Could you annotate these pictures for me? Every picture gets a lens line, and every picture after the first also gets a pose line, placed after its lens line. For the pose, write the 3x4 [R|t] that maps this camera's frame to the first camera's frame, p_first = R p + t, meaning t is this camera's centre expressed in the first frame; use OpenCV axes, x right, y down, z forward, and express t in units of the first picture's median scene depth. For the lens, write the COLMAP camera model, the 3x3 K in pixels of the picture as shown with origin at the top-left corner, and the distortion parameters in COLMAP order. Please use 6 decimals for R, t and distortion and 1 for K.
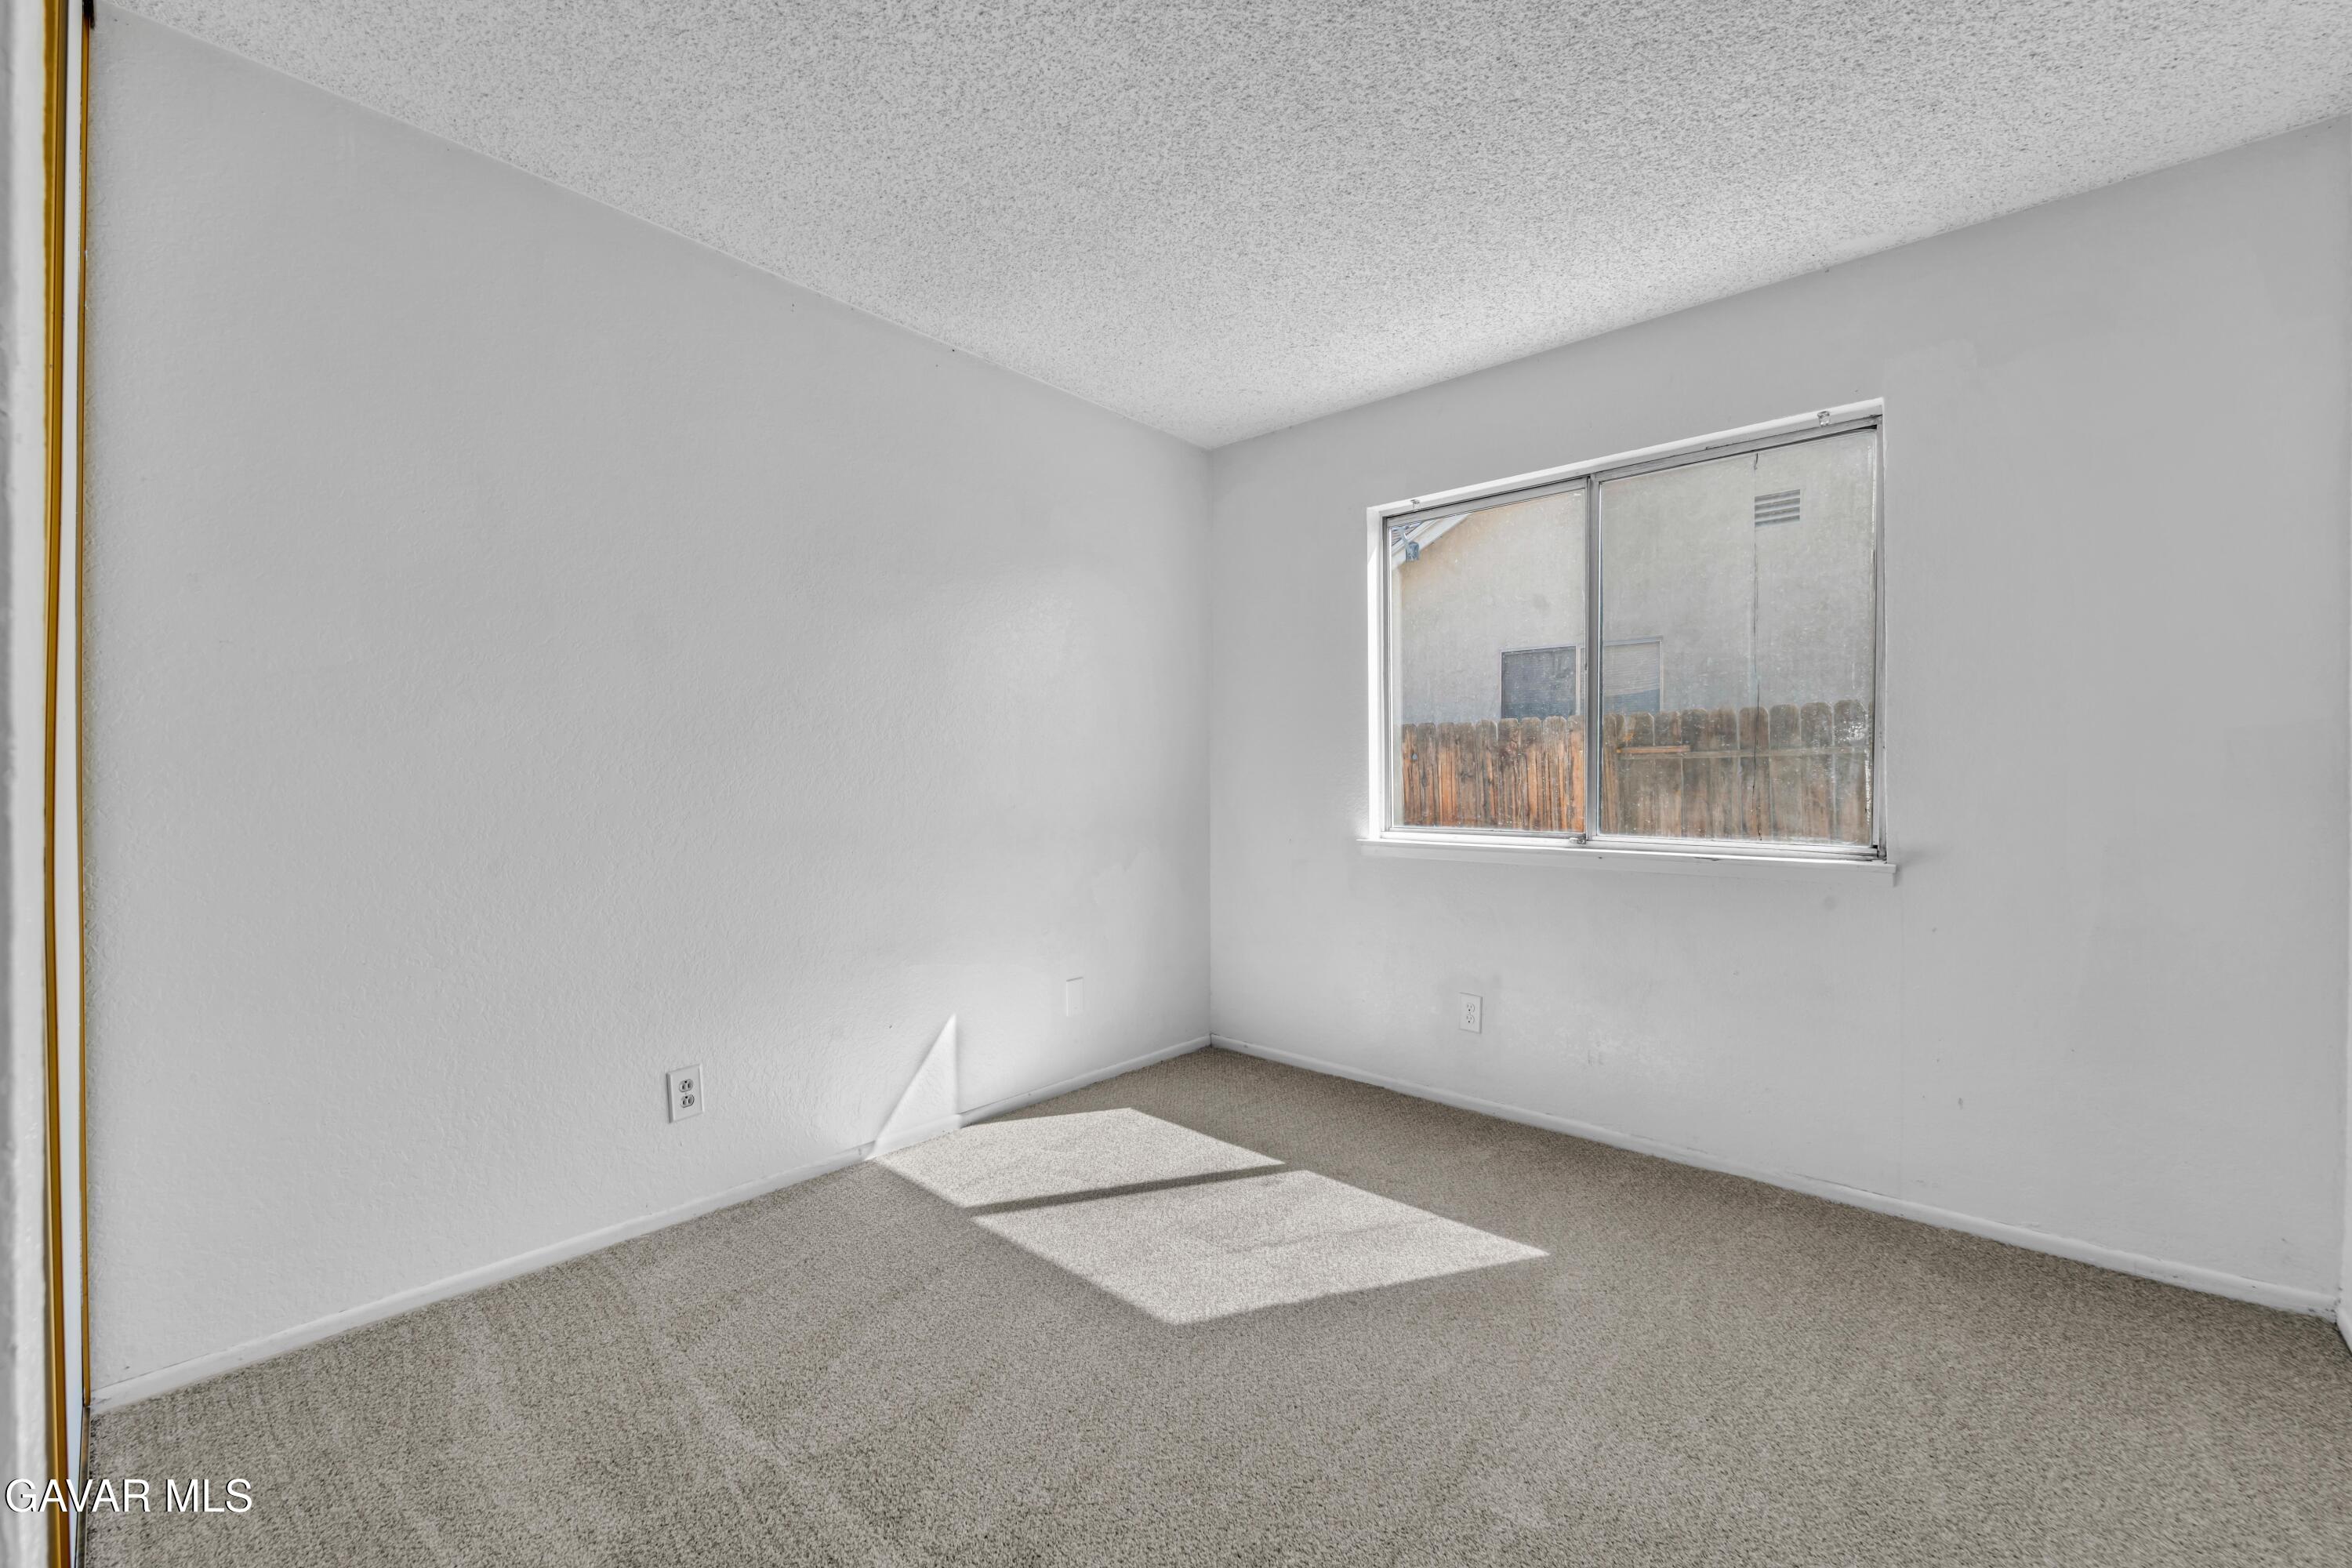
lens RADIAL K [[955.2, 0, 1176.0], [0, 955.2, 784.0], [0, 0, 1]] dist [0.000033, -0.000291]
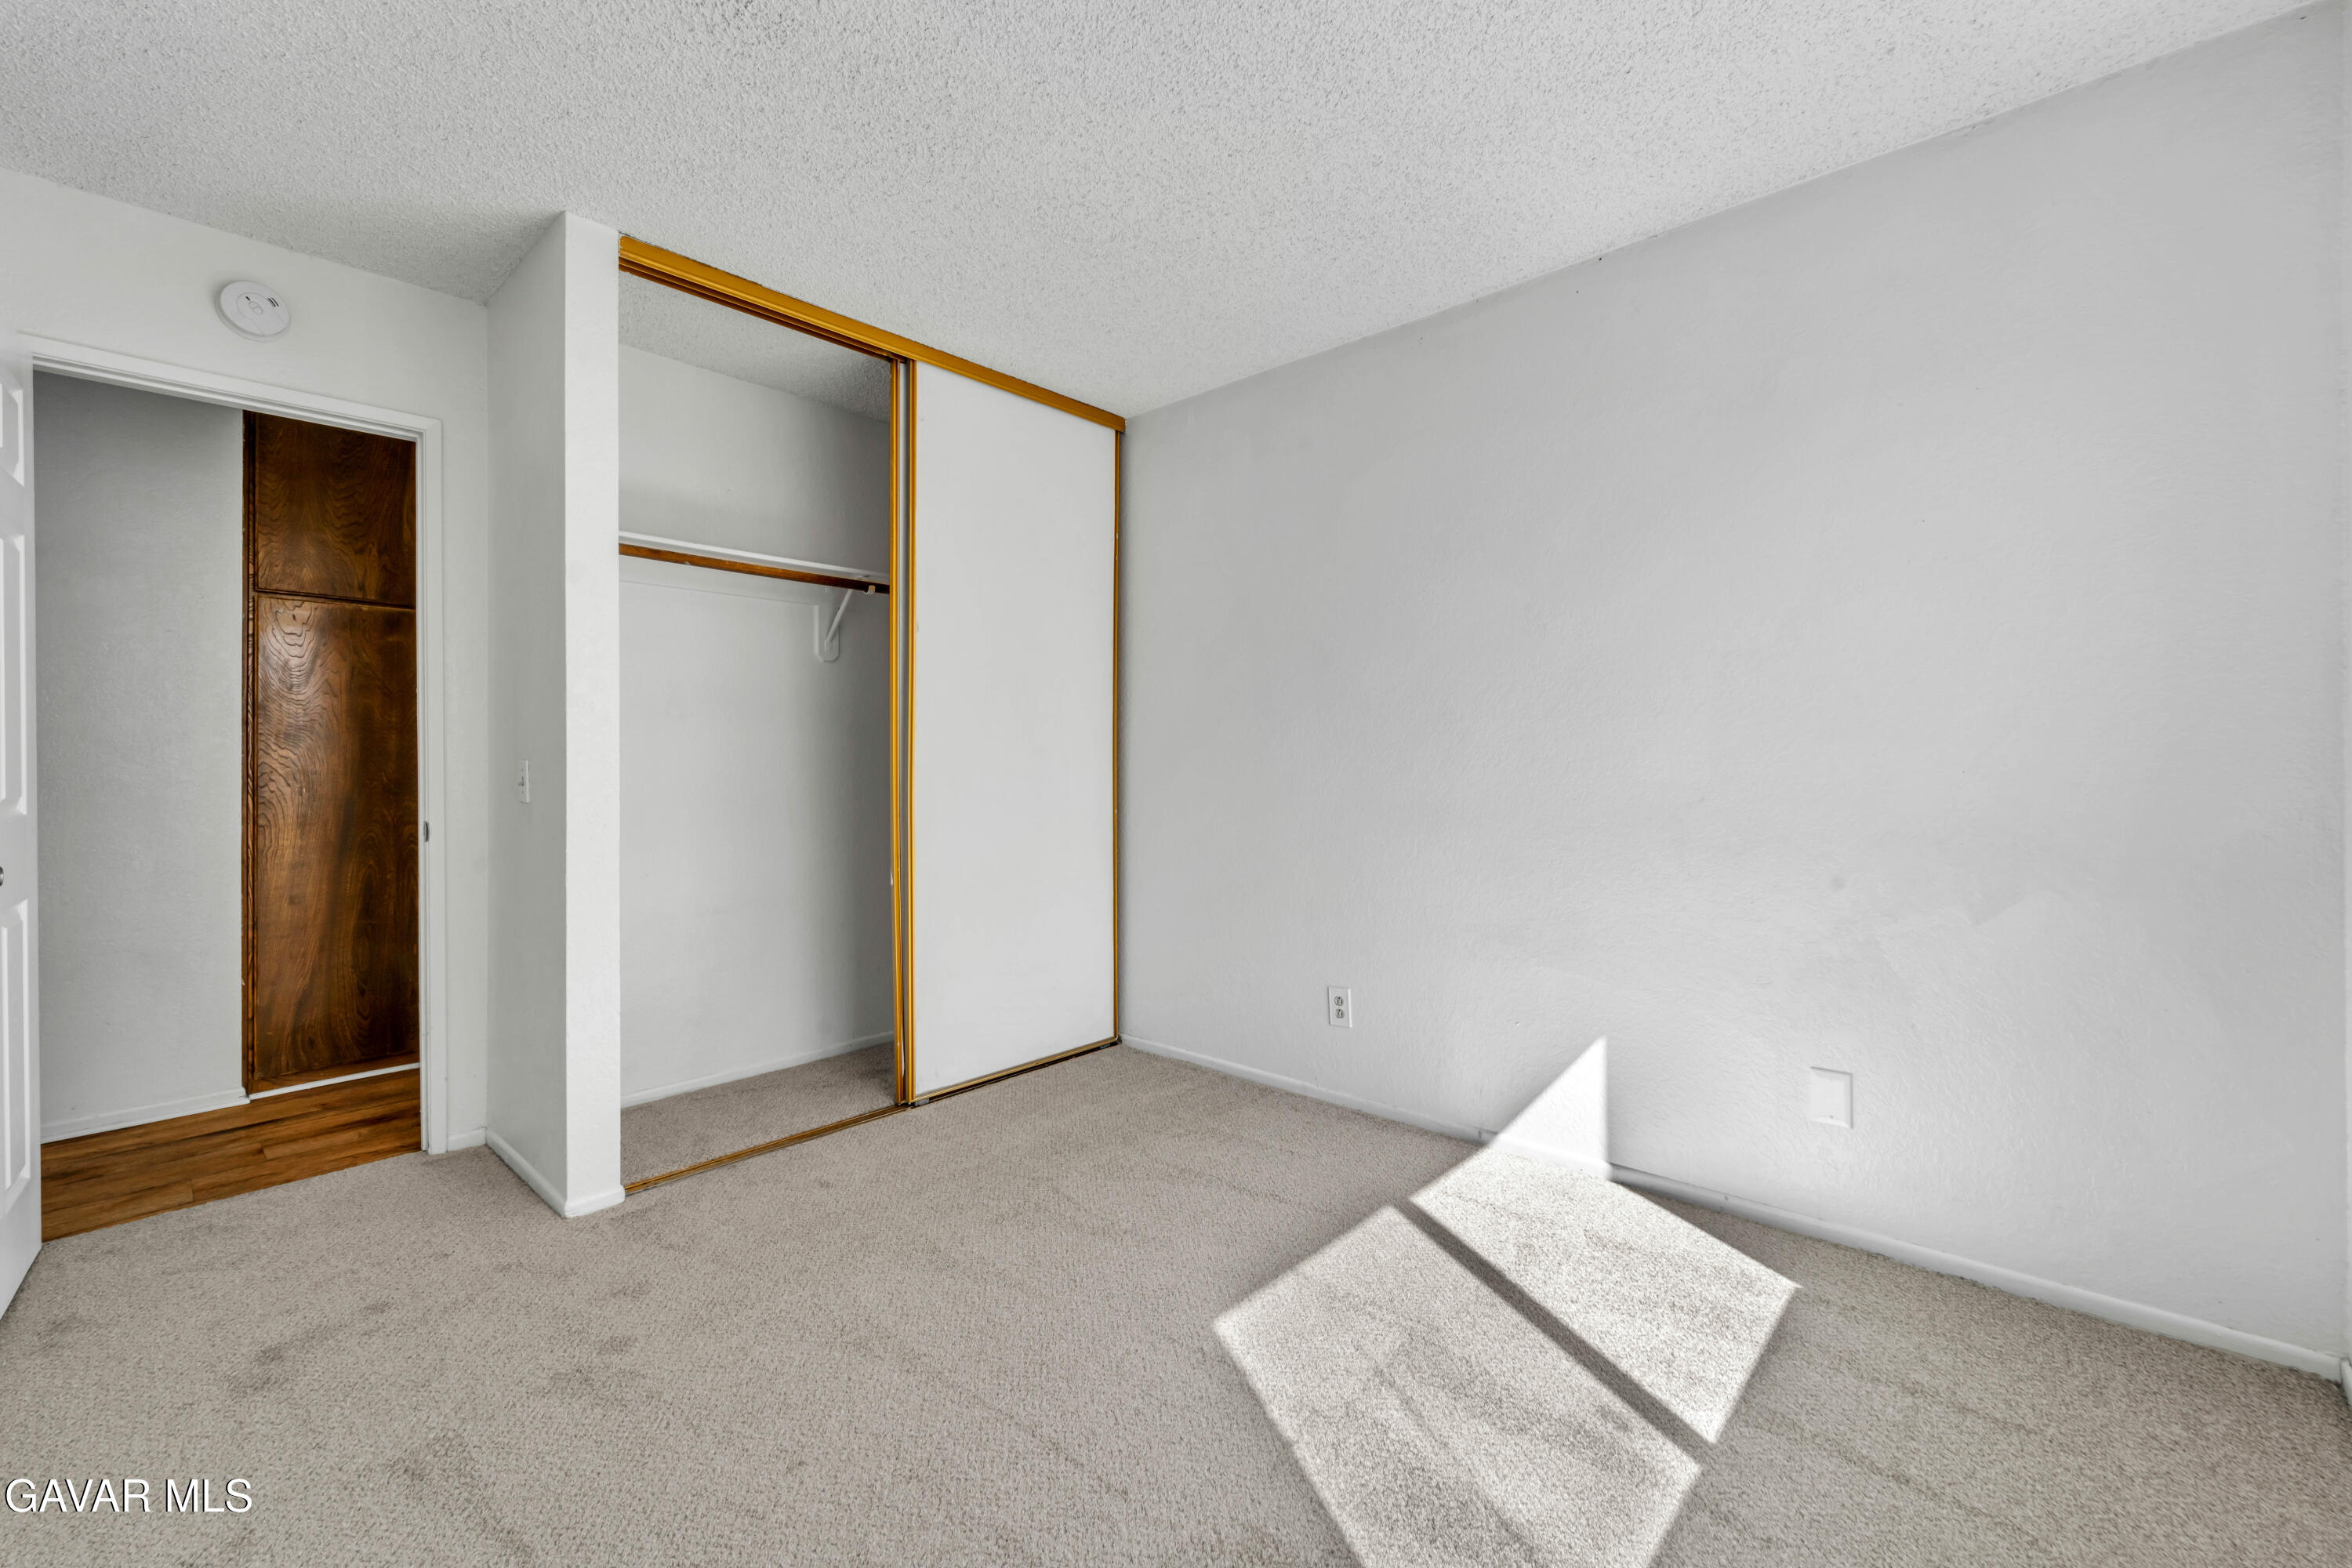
lens RADIAL K [[955.2, 0, 1176.0], [0, 955.2, 784.0], [0, 0, 1]] dist [0.000033, -0.000291]
pose [[-0.017241, 0.011267, -0.999788, 0.790176], [-0.005222, 0.999922, 0.011358, 0.007824], [0.999838, 0.005417, -0.017180, 0.807714]]
